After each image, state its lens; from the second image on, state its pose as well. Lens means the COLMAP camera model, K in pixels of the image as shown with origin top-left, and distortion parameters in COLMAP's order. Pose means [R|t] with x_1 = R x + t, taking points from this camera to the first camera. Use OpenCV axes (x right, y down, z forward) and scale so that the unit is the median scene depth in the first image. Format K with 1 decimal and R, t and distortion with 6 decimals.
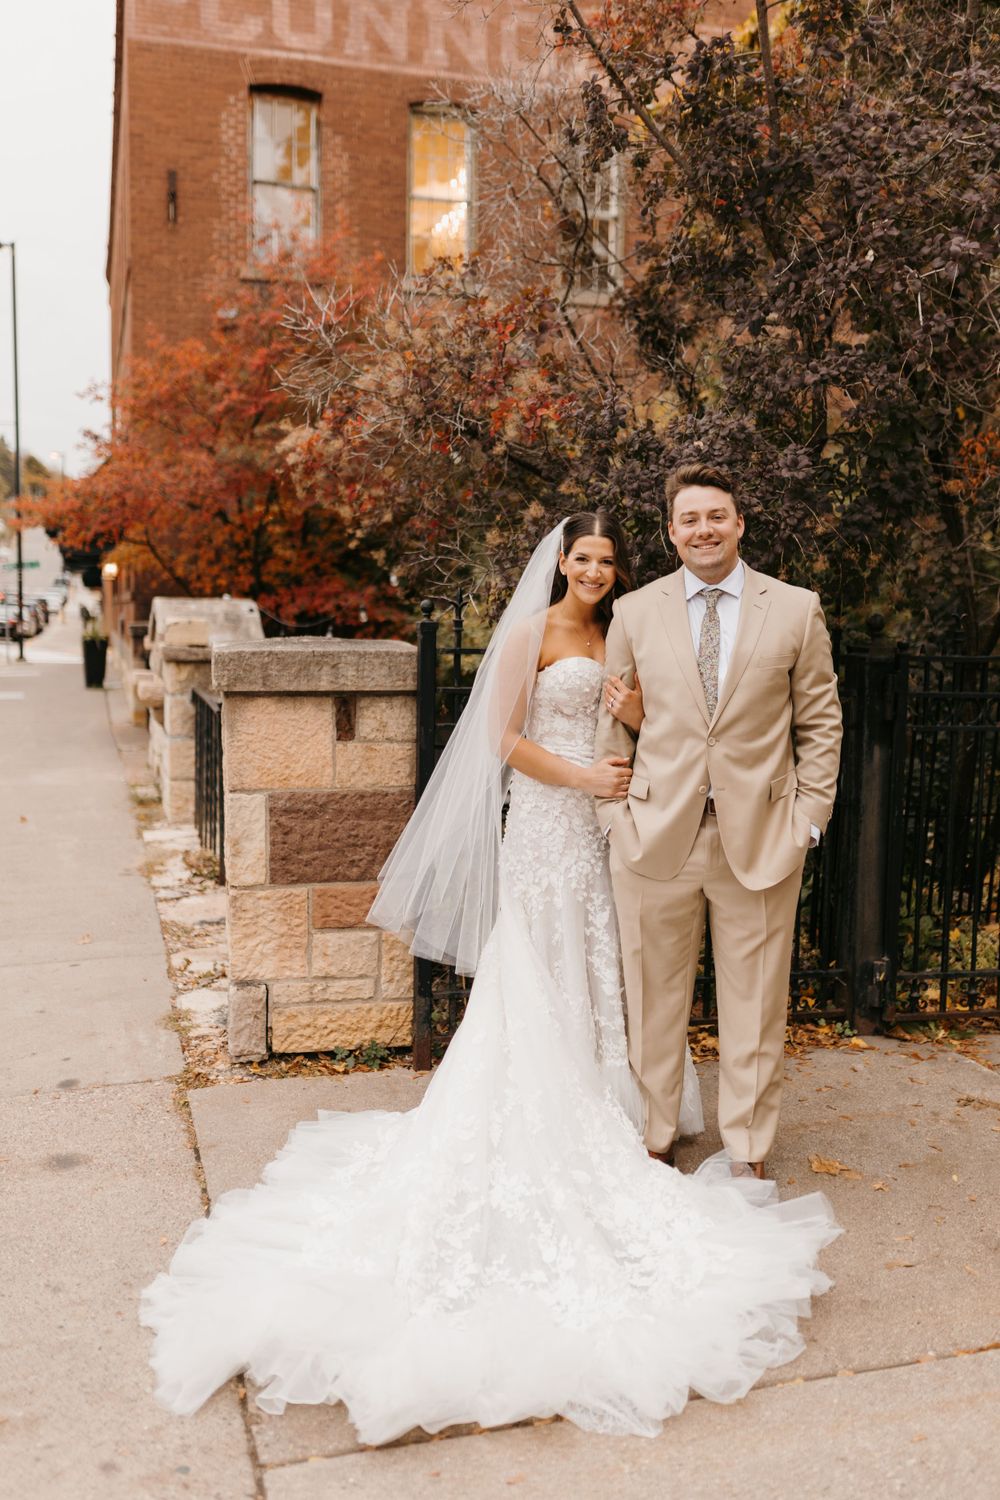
lens RADIAL K [[1401.3, 0, 525.2], [0, 1401.3, 742.8], [0, 0, 1]] dist [-0.008087, 0.000000]
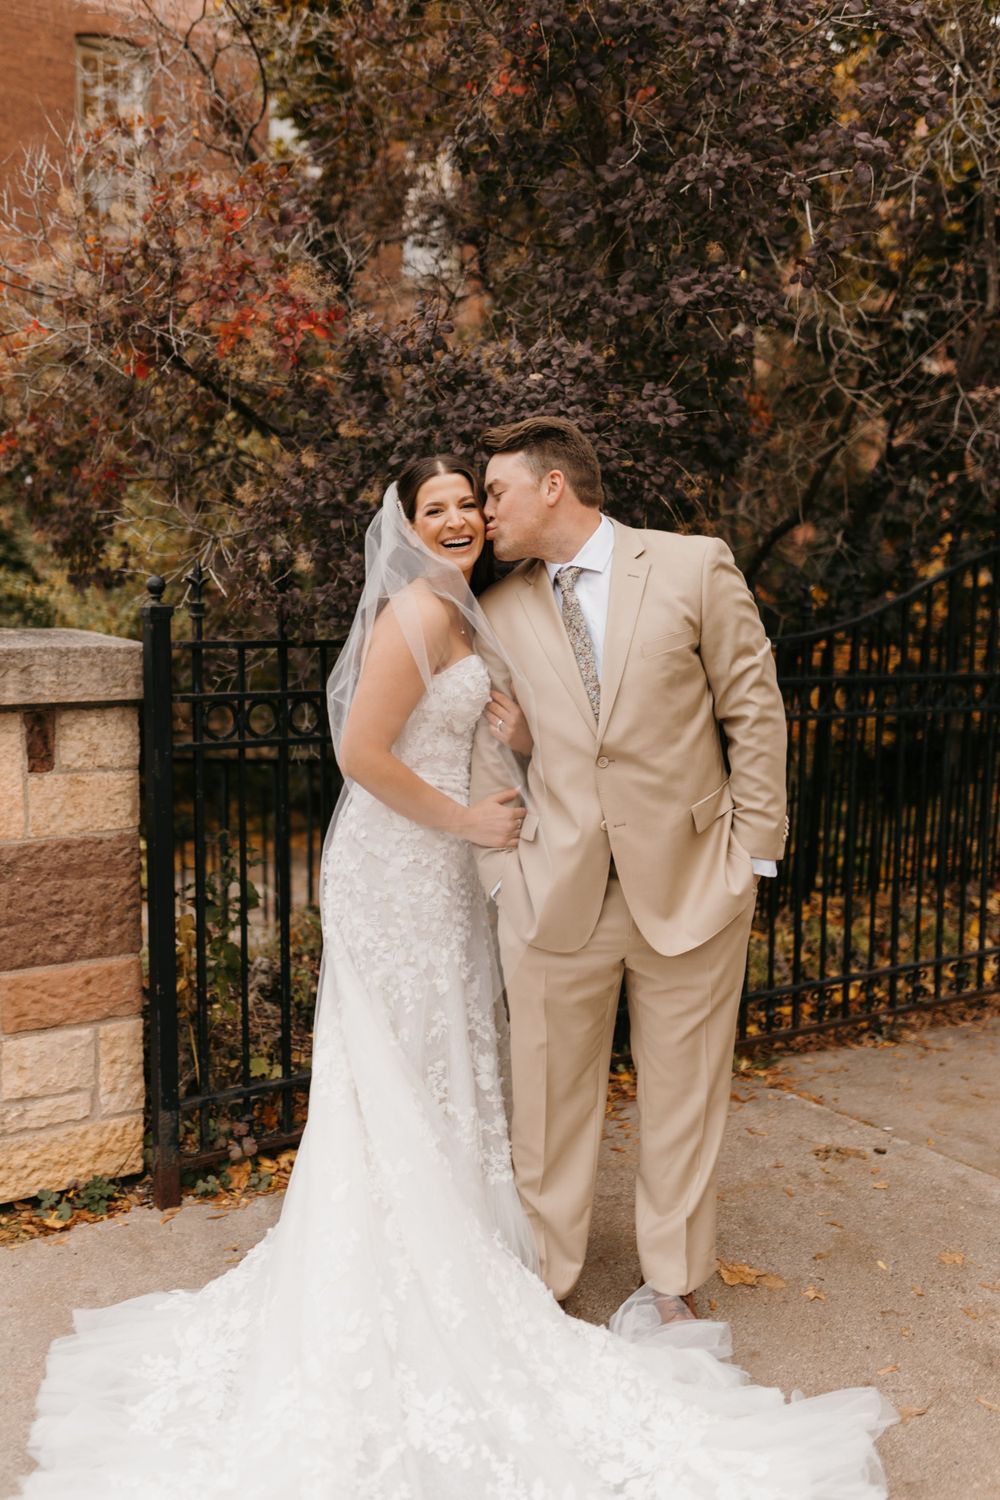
lens RADIAL K [[1401.3, 0, 507.2], [0, 1401.3, 743.3], [0, 0, 1]] dist [-0.008087, 0.000000]
pose [[0.939763, -0.043041, 0.339107, -0.148325], [0.035174, 0.998951, 0.029315, -0.029392], [-0.340013, -0.015621, 0.940291, 0.243793]]
